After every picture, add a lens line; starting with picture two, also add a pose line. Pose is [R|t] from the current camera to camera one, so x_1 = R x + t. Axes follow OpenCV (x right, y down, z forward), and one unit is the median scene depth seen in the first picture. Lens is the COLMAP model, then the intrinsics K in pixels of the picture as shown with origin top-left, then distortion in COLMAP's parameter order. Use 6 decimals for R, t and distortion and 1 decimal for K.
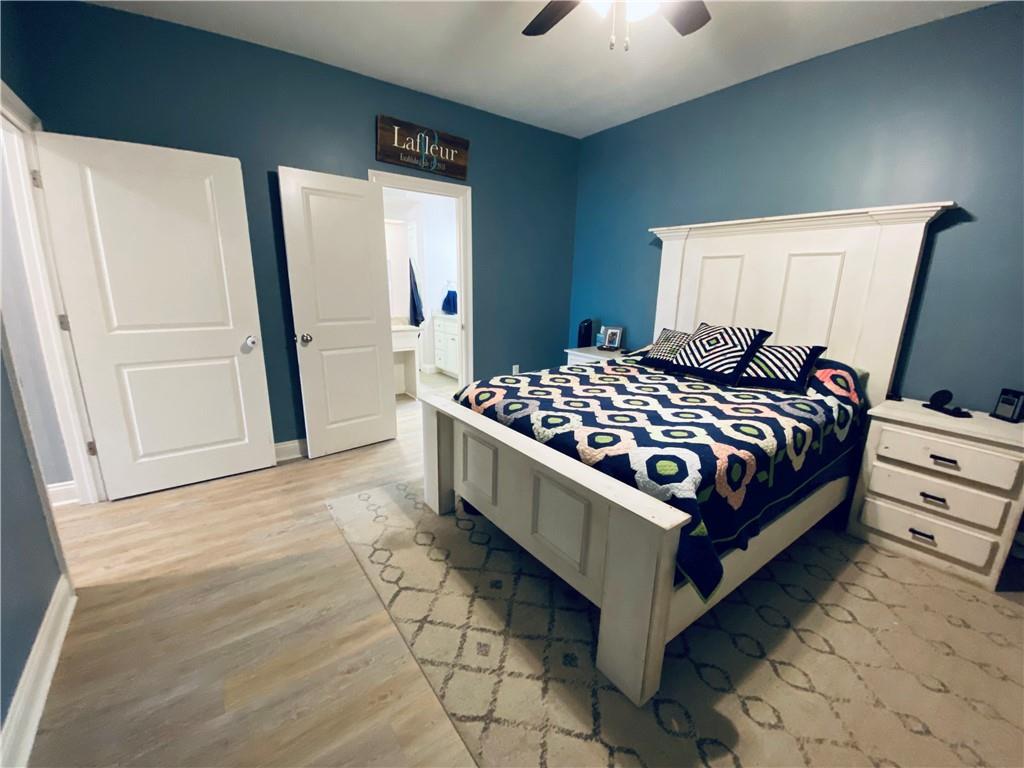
lens RADIAL K [[416.1, 0, 509.3], [0, 416.1, 381.4], [0, 0, 1]] dist [0.014303, -0.000334]
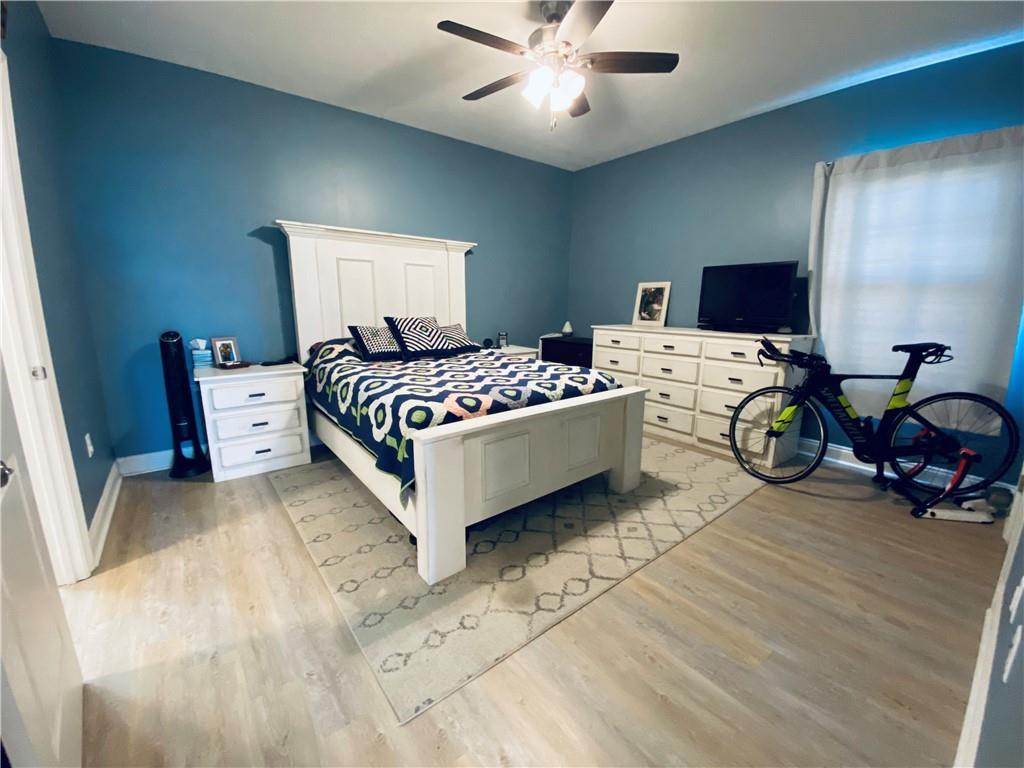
lens RADIAL K [[416.1, 0, 507.5], [0, 416.1, 385.6], [0, 0, 1]] dist [0.014303, -0.000334]
pose [[-0.039799, -0.215836, 0.975618, -1.028800], [0.223325, 0.949771, 0.219228, -0.191928], [-0.973931, 0.226605, 0.010402, 0.982642]]
